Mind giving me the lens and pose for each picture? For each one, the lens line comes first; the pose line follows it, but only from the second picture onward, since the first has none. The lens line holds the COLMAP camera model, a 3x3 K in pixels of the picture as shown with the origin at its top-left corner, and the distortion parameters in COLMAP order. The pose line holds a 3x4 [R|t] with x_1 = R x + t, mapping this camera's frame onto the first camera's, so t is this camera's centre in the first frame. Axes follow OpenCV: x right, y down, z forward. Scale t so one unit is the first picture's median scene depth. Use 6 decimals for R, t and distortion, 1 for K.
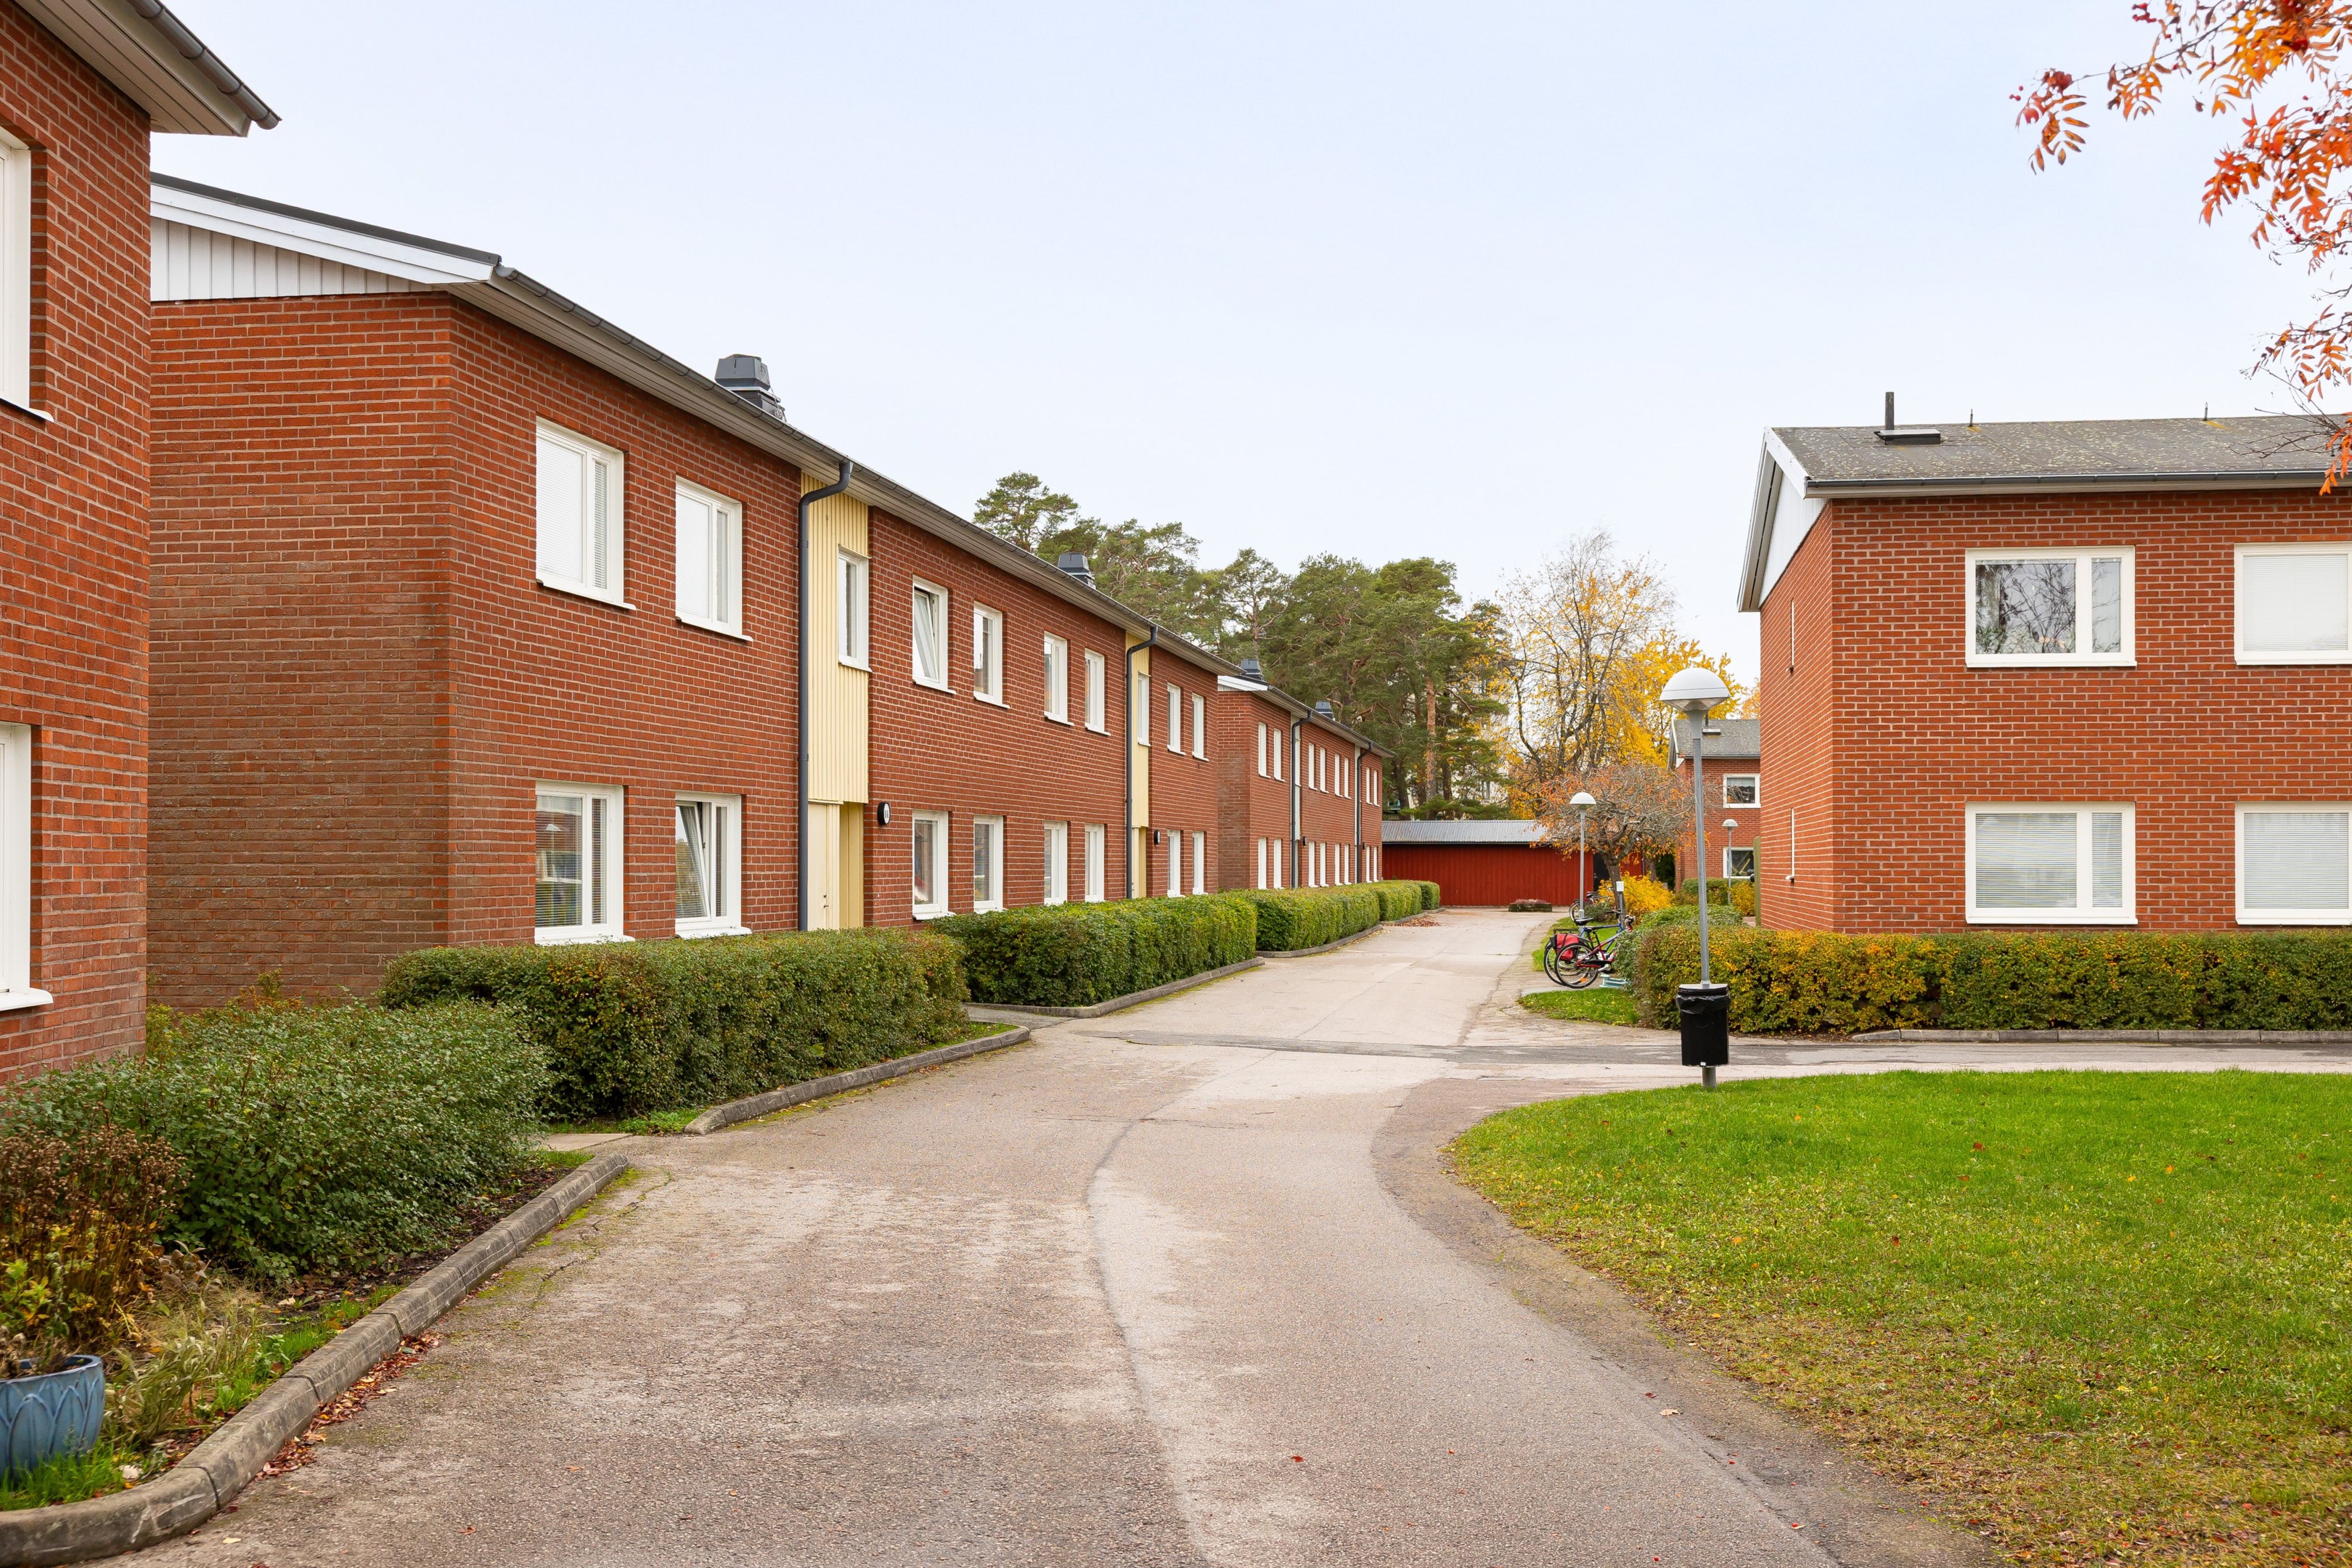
lens RADIAL K [[2288.5, 0, 1213.5], [0, 2288.5, 851.8], [0, 0, 1]] dist [0.007086, 0.000000]
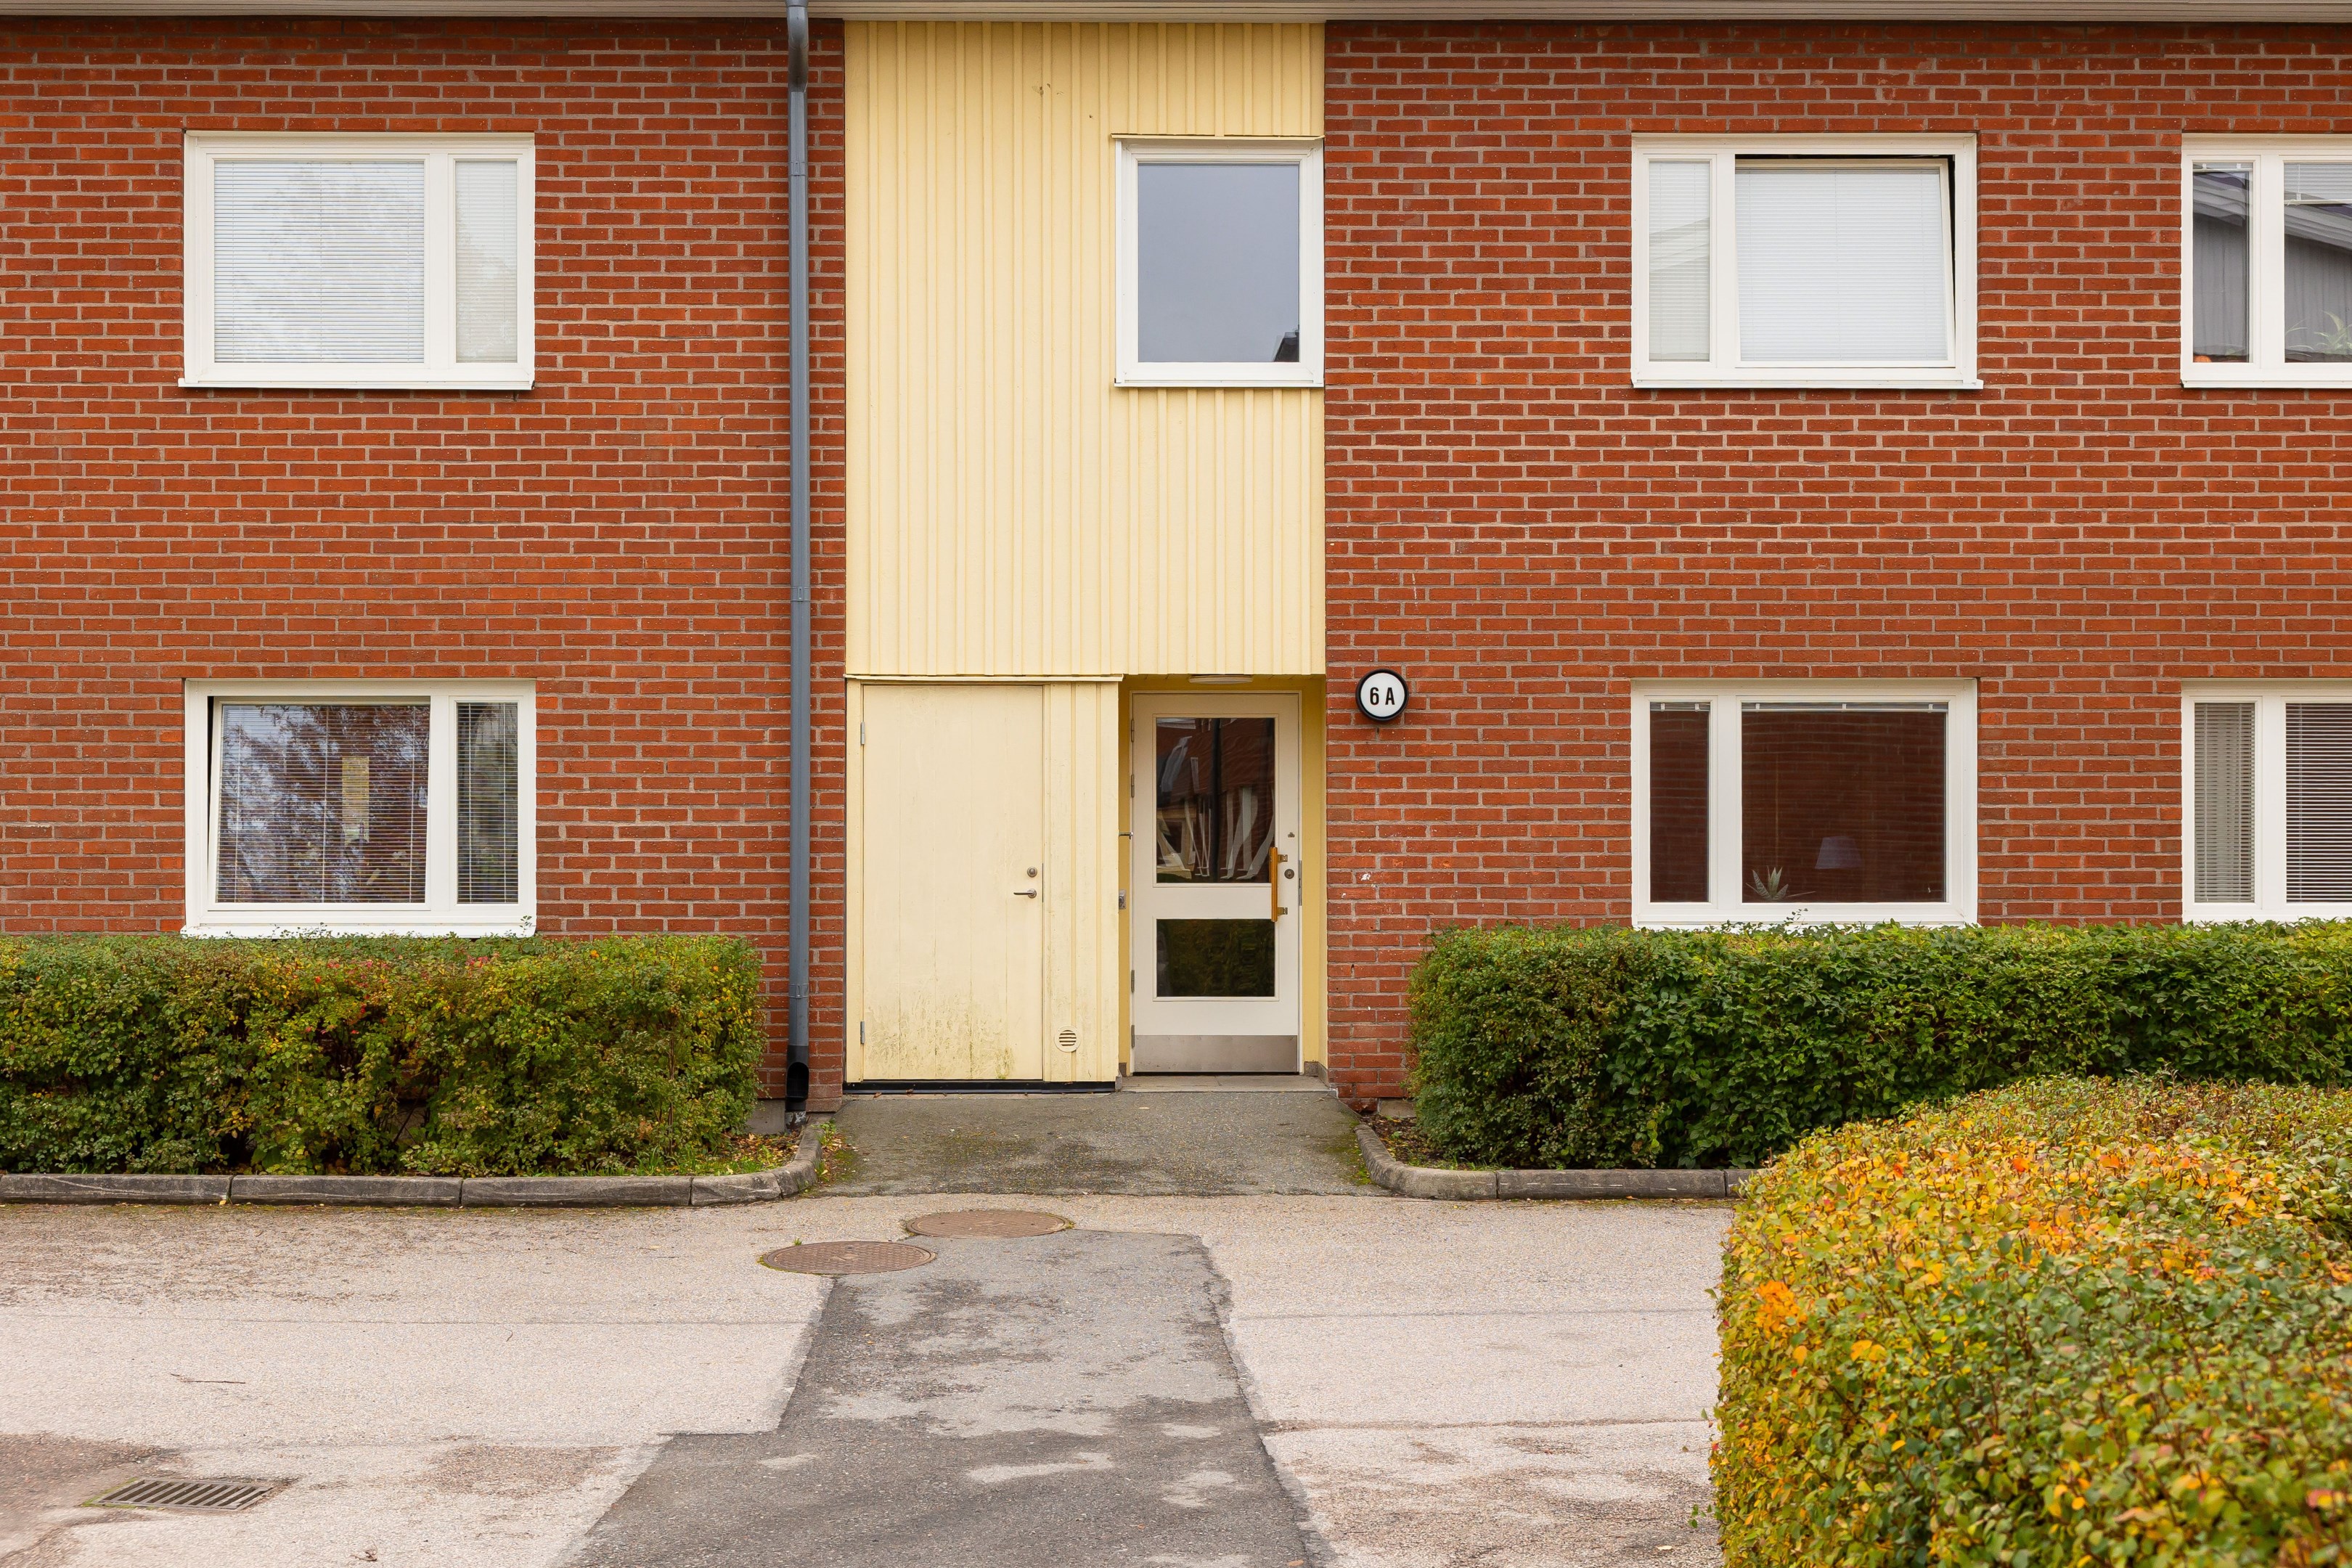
lens RADIAL K [[3082.4, 0, 1176.0], [0, 3082.4, 790.7], [0, 0, 1]] dist [0.005322, 0.000000]
pose [[0.187686, -0.005310, -0.982215, 0.696643], [0.004986, 0.999978, -0.004453, 0.007199], [0.982216, -0.004061, 0.187709, 1.326856]]
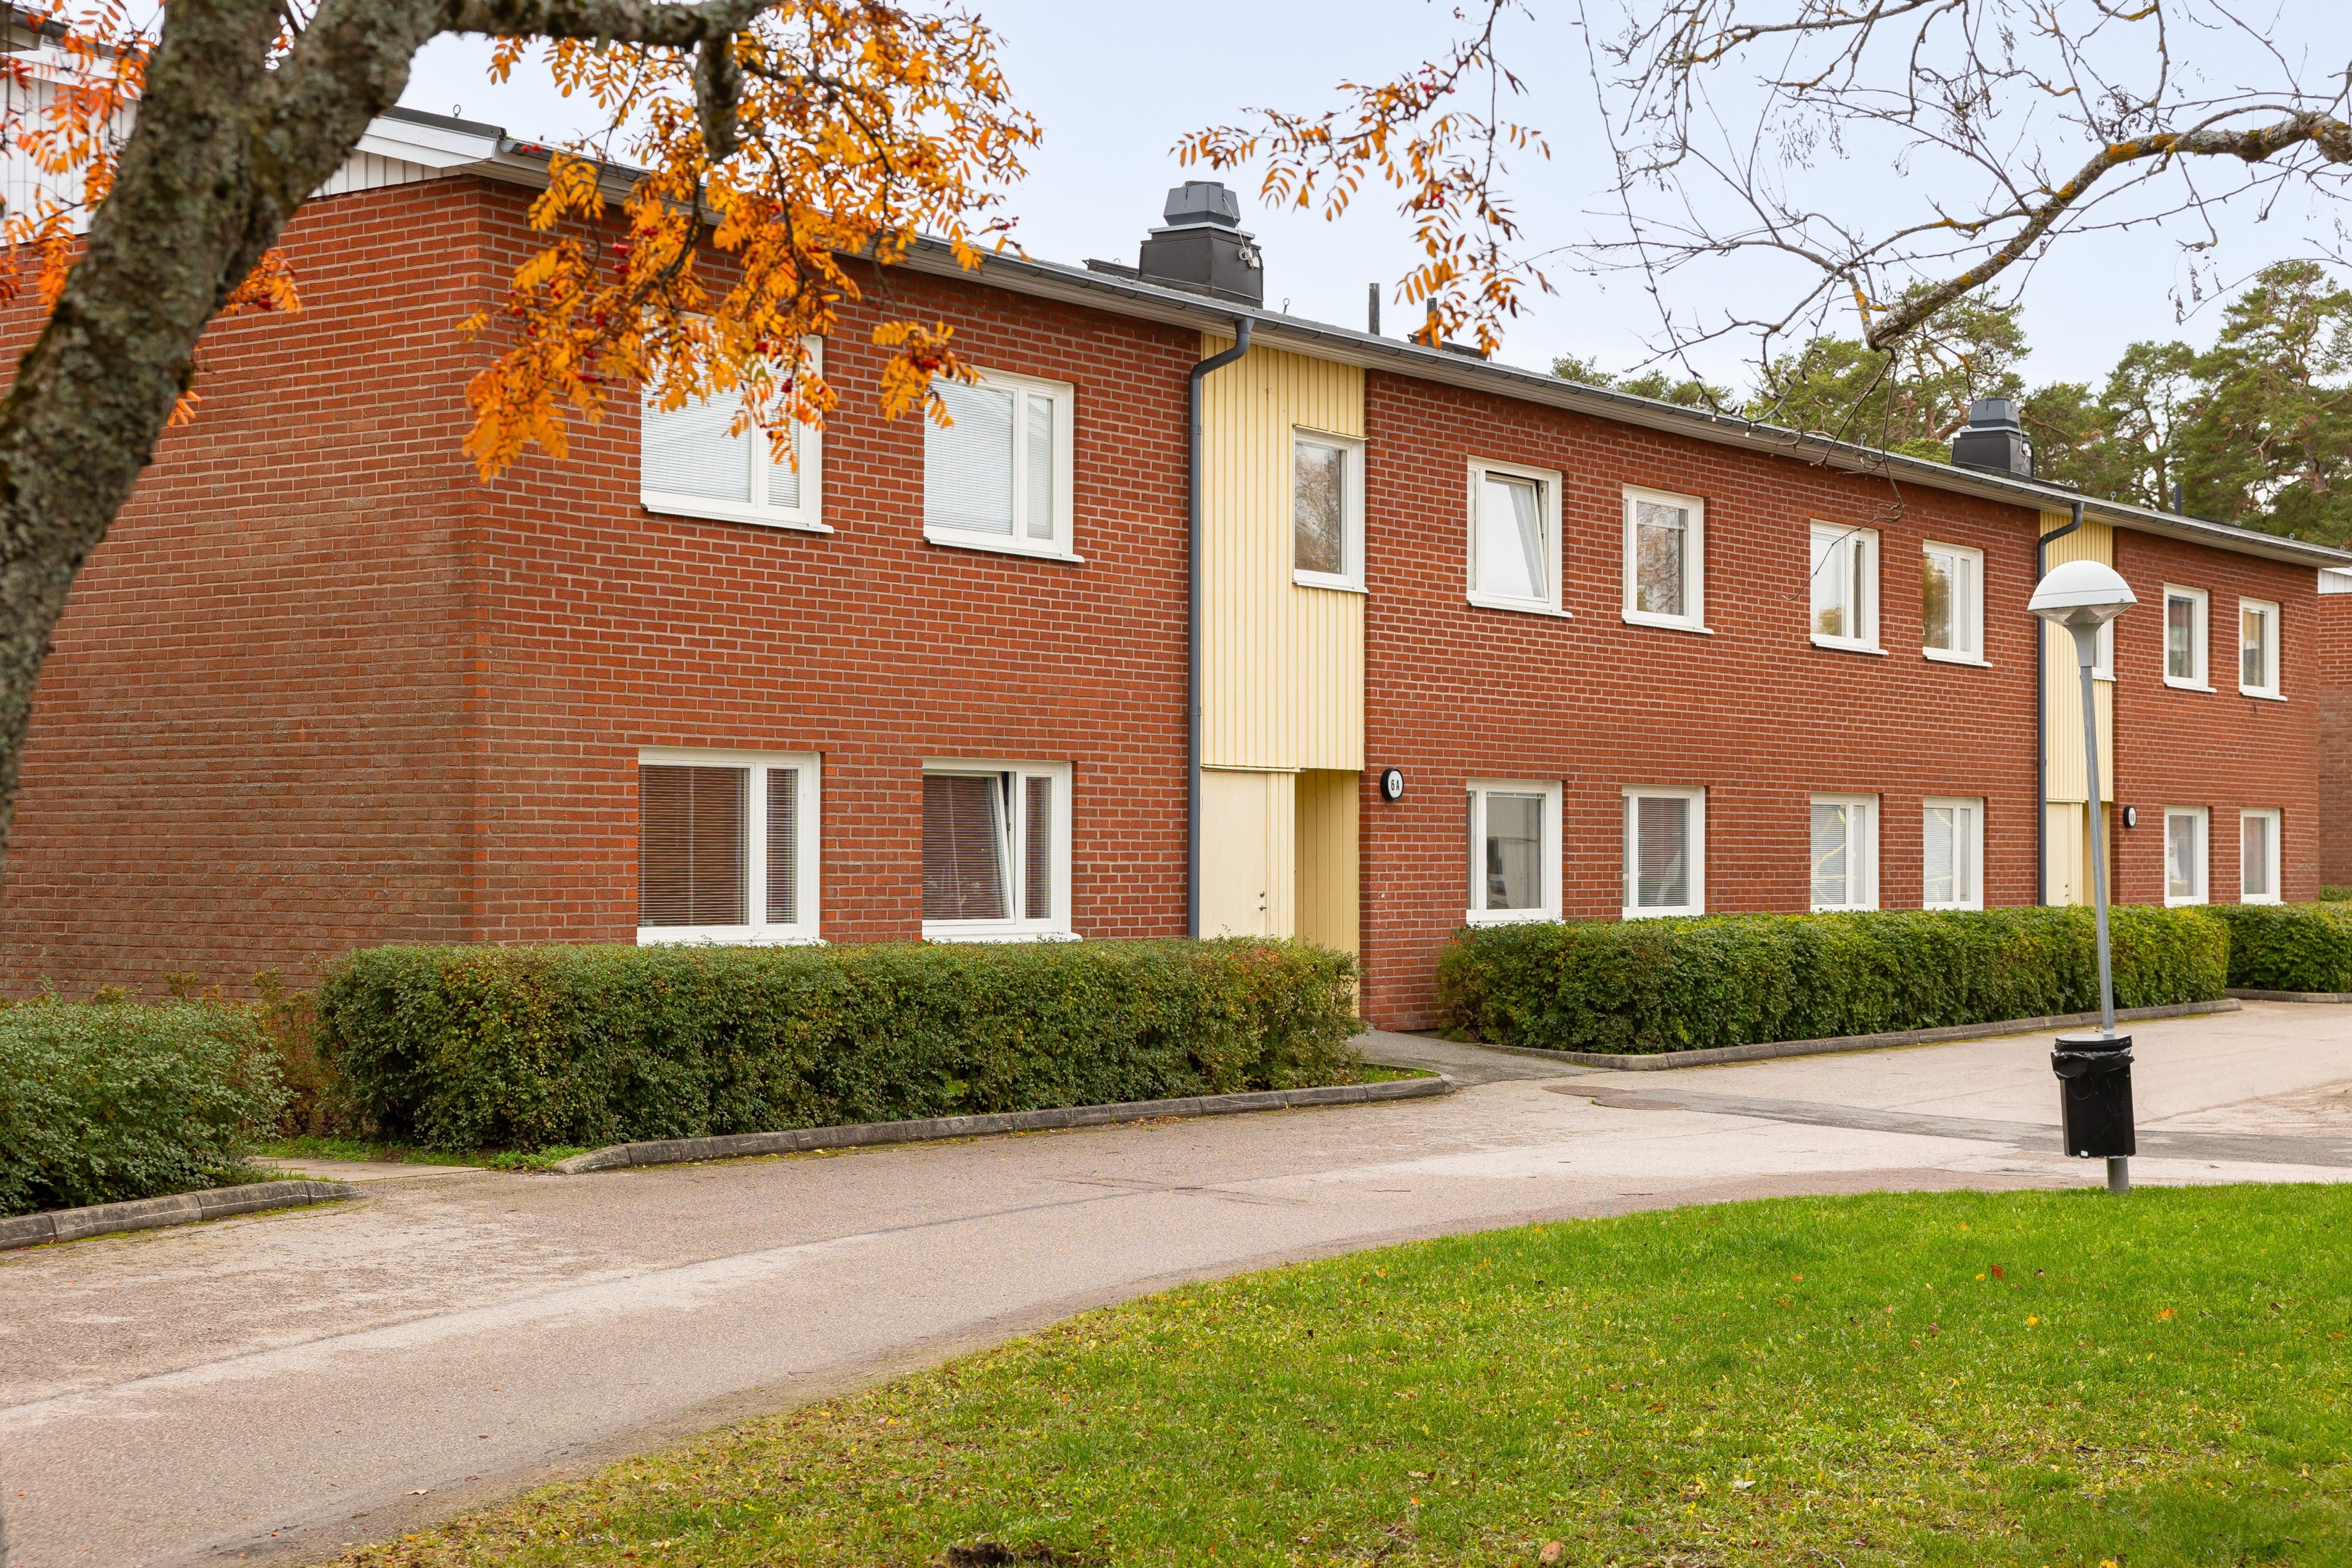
lens RADIAL K [[3341.6, 0, 1173.0], [0, 3341.6, 781.5], [0, 0, 1]] dist [0.044598, 0.000000]
pose [[0.892382, -0.006907, -0.451229, 0.437258], [-0.001034, 0.999849, -0.017350, 0.001834], [0.451280, 0.015950, 0.892240, 0.012563]]
